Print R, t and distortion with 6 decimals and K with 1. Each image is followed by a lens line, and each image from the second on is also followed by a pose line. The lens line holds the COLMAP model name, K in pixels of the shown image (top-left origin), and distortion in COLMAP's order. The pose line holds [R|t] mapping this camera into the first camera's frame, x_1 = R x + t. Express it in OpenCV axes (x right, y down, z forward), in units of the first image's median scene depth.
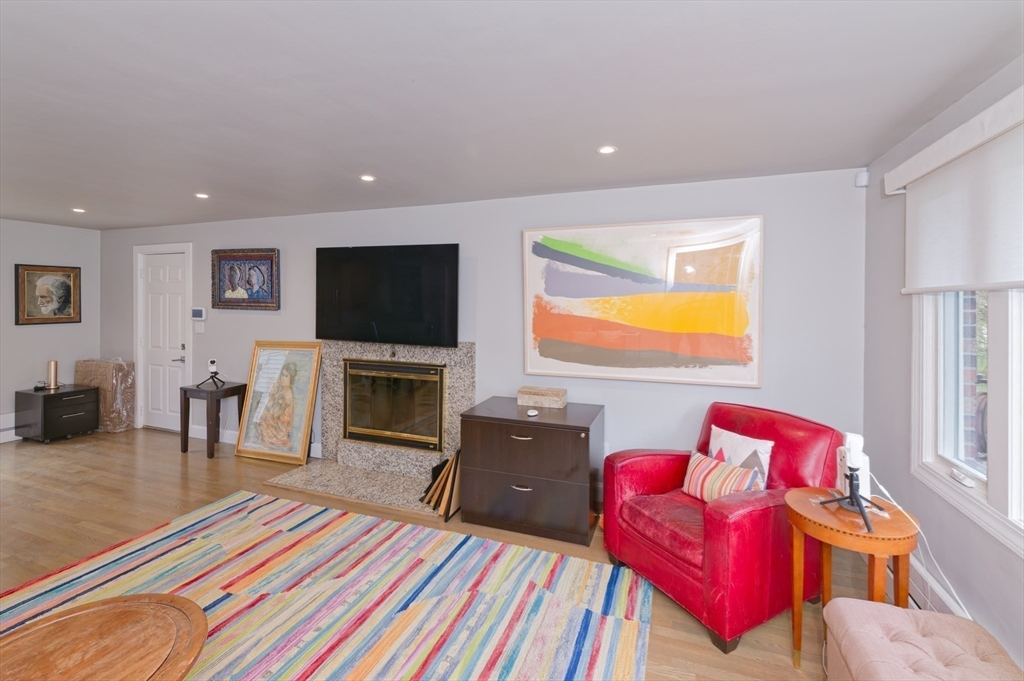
lens RADIAL K [[445.9, 0, 517.7], [0, 445.9, 315.0], [0, 0, 1]] dist [0.000224, -0.000203]
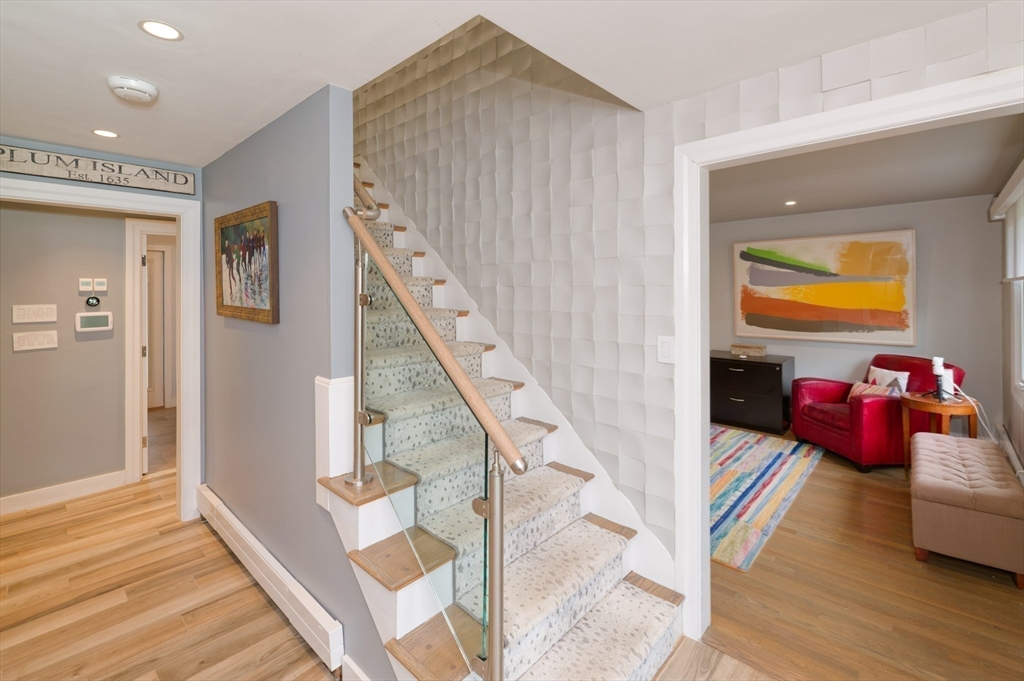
lens RADIAL K [[454.4, 0, 513.1], [0, 454.4, 297.6], [0, 0, 1]] dist [0.001214, -0.000880]
pose [[0.923274, -0.009146, -0.384034, -0.105525], [0.004757, 0.999912, -0.012376, 0.016096], [0.384114, 0.009599, 0.923236, -0.896504]]
